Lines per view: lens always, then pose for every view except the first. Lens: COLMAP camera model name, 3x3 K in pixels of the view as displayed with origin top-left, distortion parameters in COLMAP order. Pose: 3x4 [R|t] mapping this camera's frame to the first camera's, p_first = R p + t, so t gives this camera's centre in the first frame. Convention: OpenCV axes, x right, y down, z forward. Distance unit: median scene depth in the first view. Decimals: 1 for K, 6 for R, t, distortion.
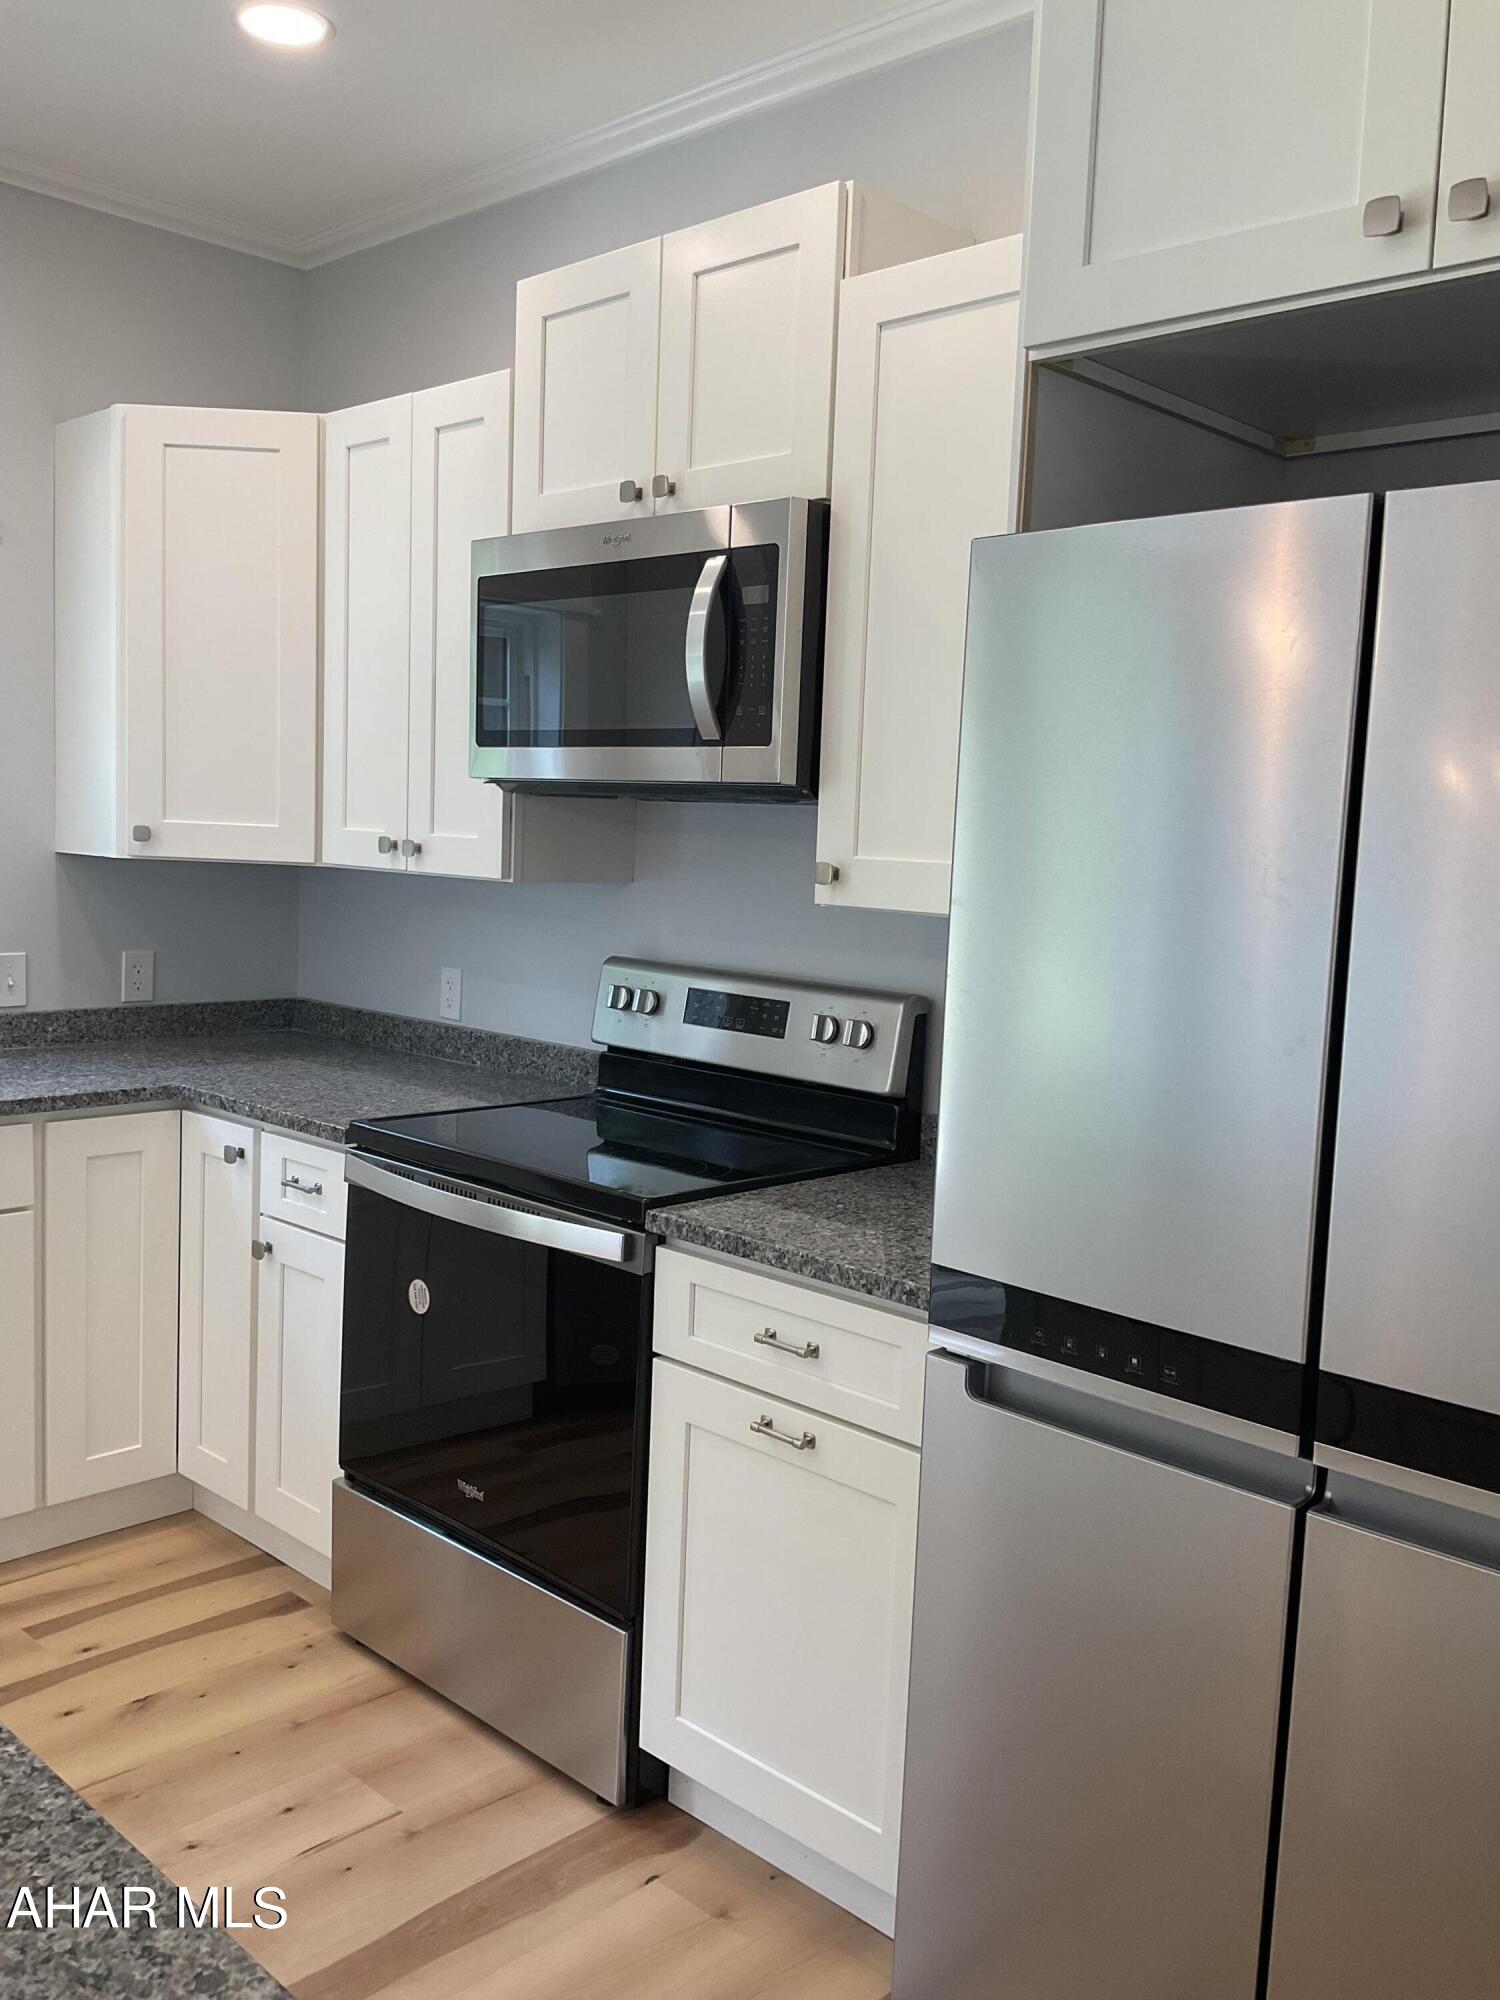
lens RADIAL K [[1642.7, 0, 750.0], [0, 1642.7, 1000.0], [0, 0, 1]] dist [0.112927, -0.217869]
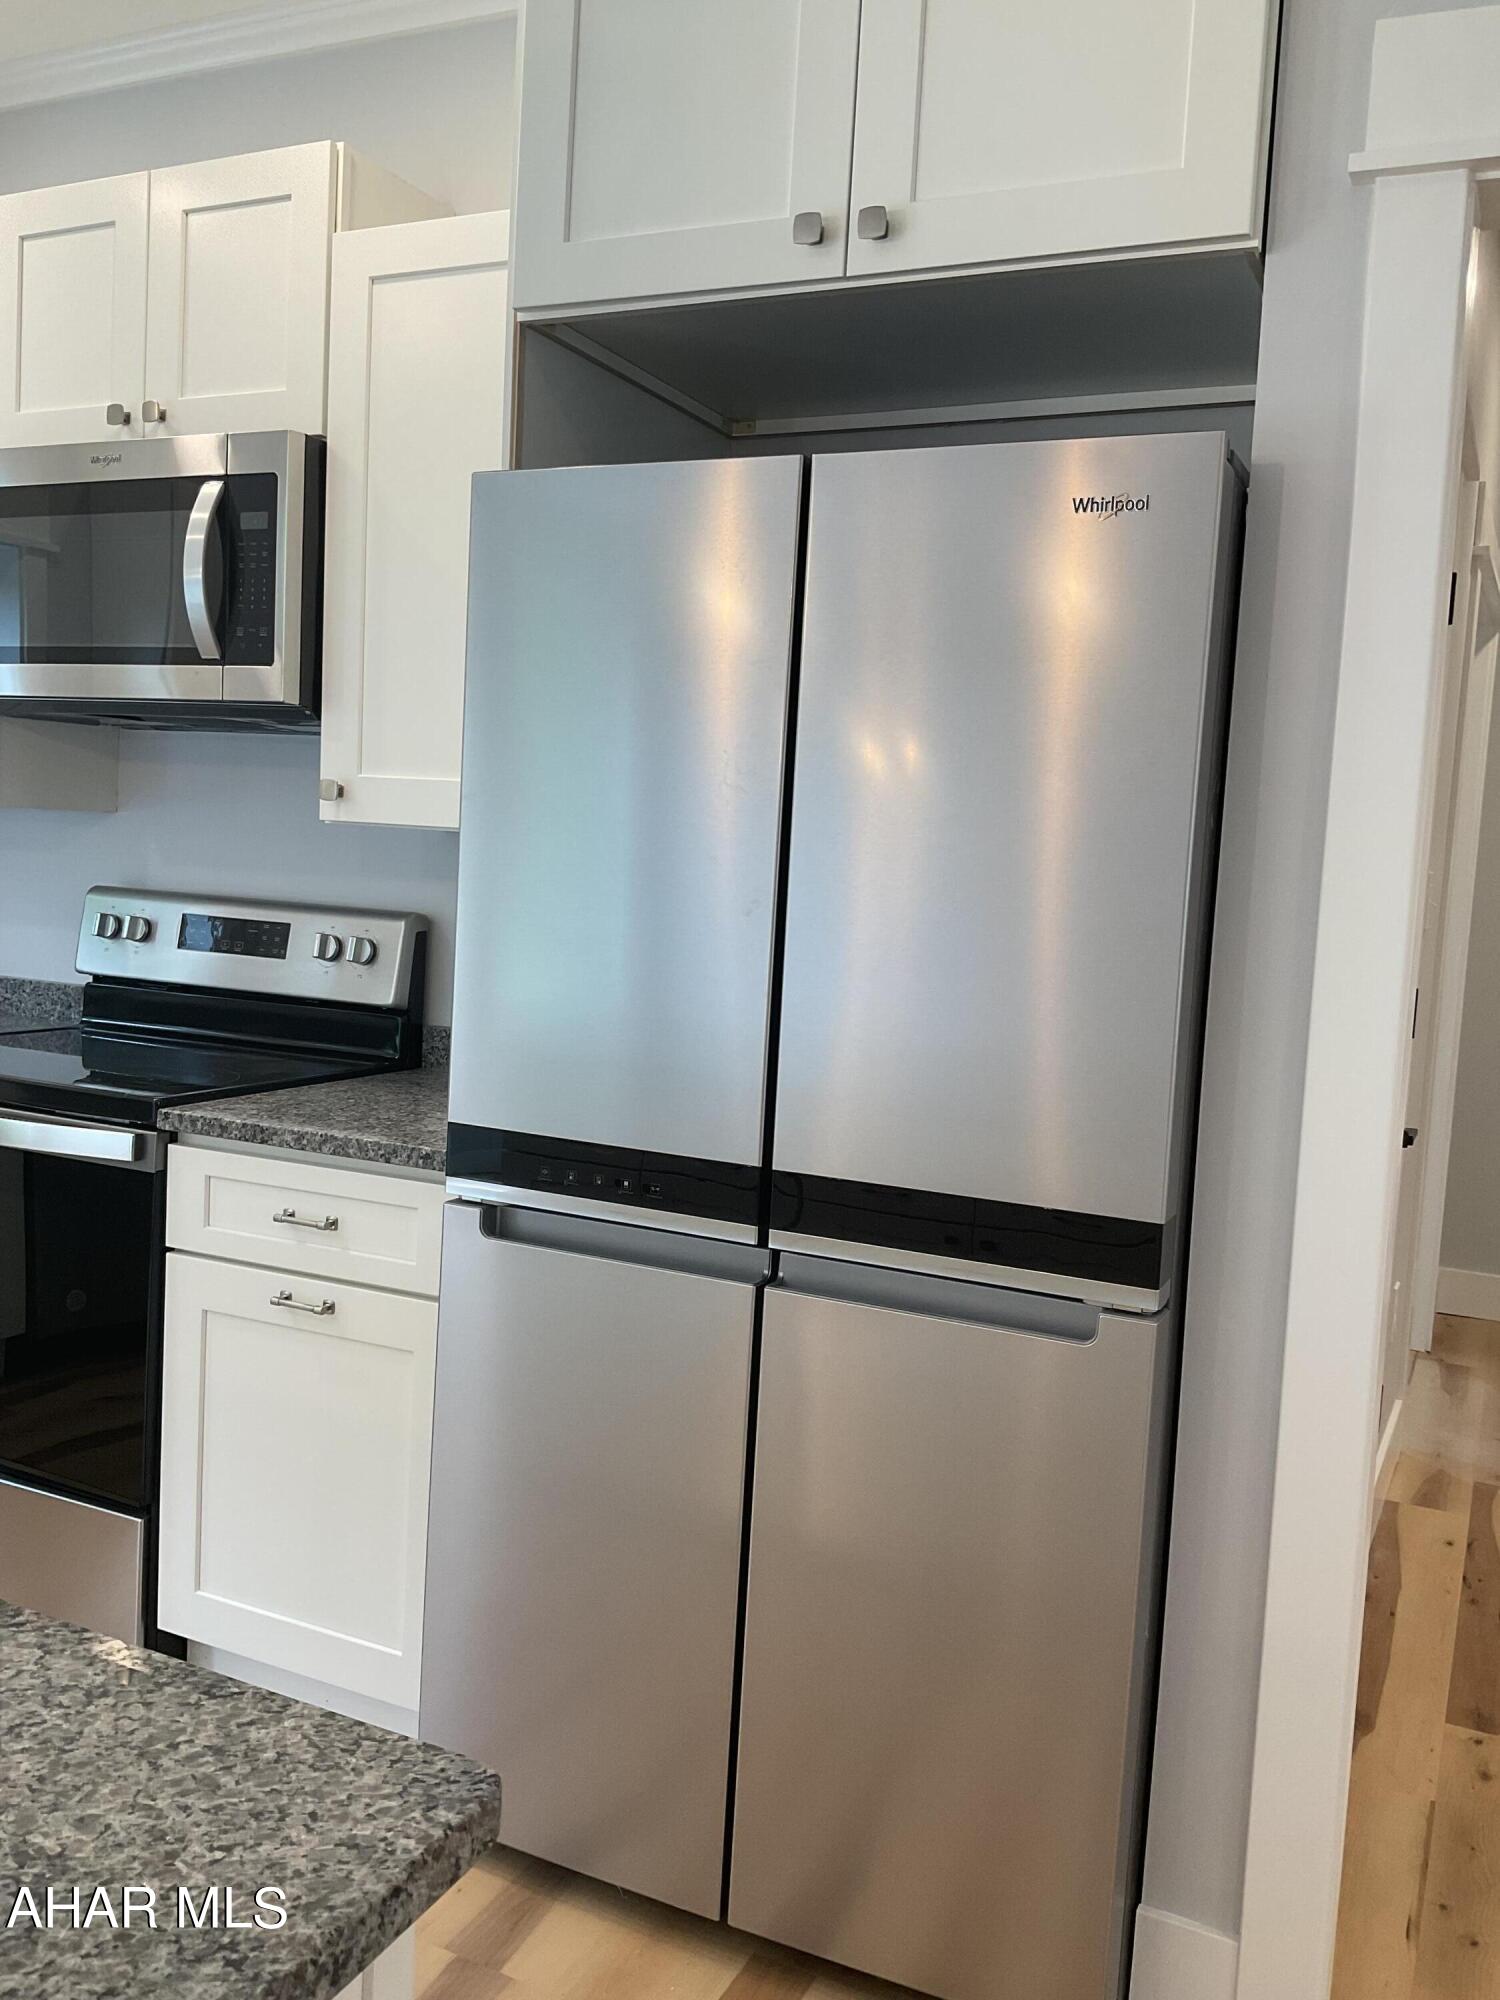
lens RADIAL K [[1642.7, 0, 750.0], [0, 1642.7, 1000.0], [0, 0, 1]] dist [0.112927, -0.217869]
pose [[0.948960, -0.016653, 0.314957, -0.035253], [0.015750, 0.999861, 0.005411, 0.056197], [-0.315003, -0.000174, 0.949091, -0.096029]]
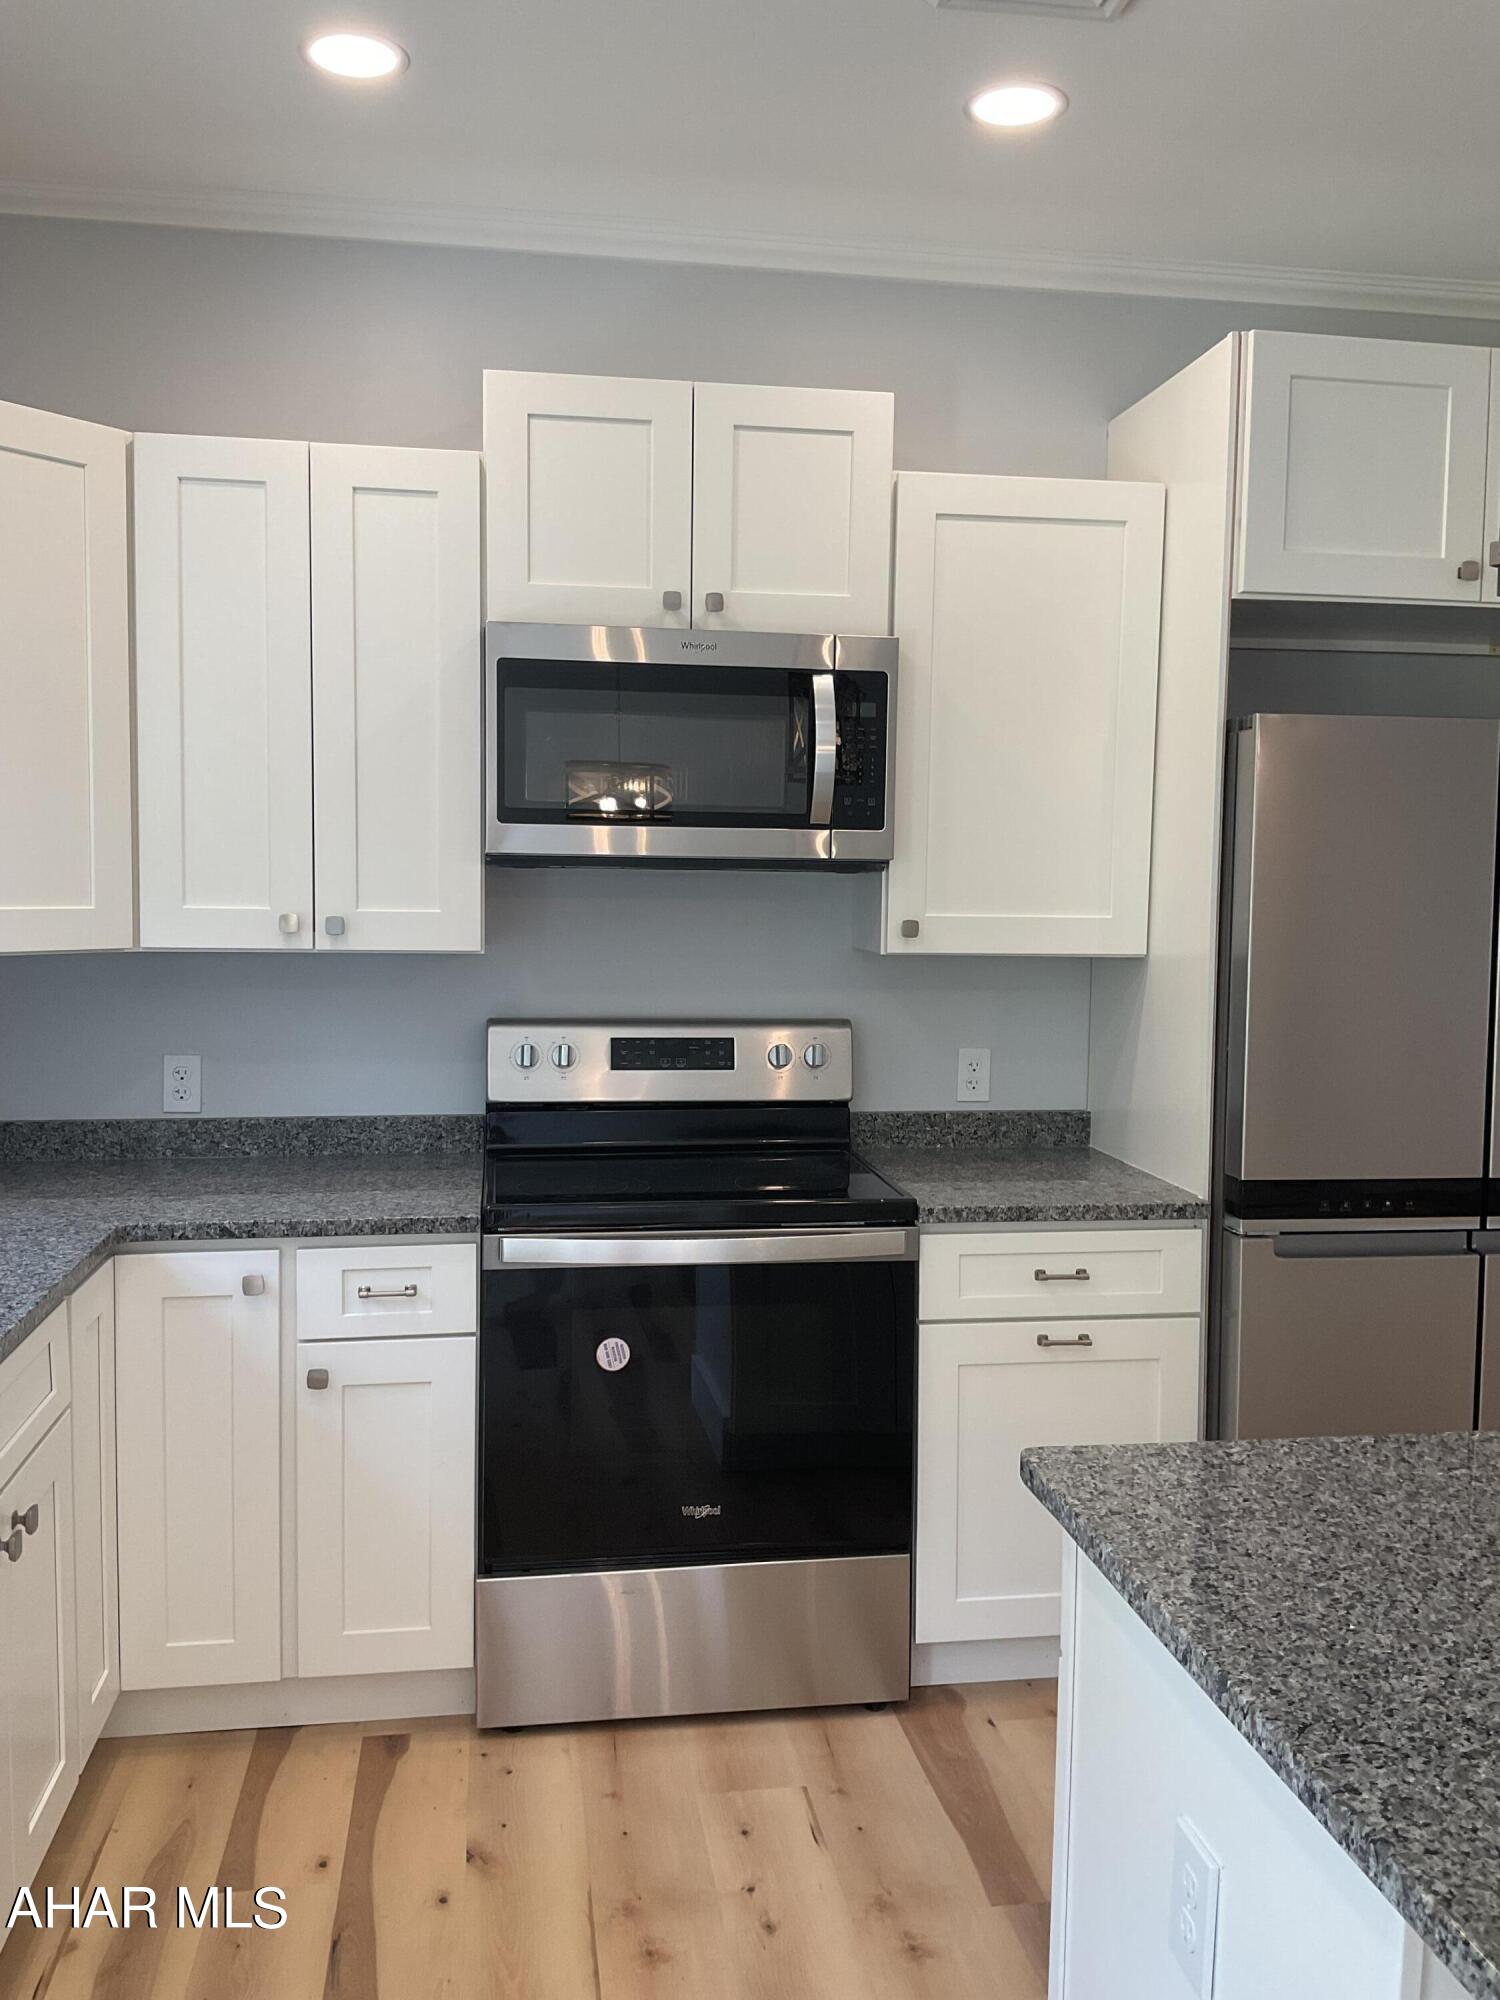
lens RADIAL K [[1668.7, 0, 750.0], [0, 1668.7, 1000.0], [0, 0, 1]] dist [0.130086, -0.228714]
pose [[0.612349, -0.092166, 0.785197, -1.053976], [0.092977, 0.994685, 0.044246, -0.090519], [-0.785101, 0.045911, 0.617664, 0.292100]]
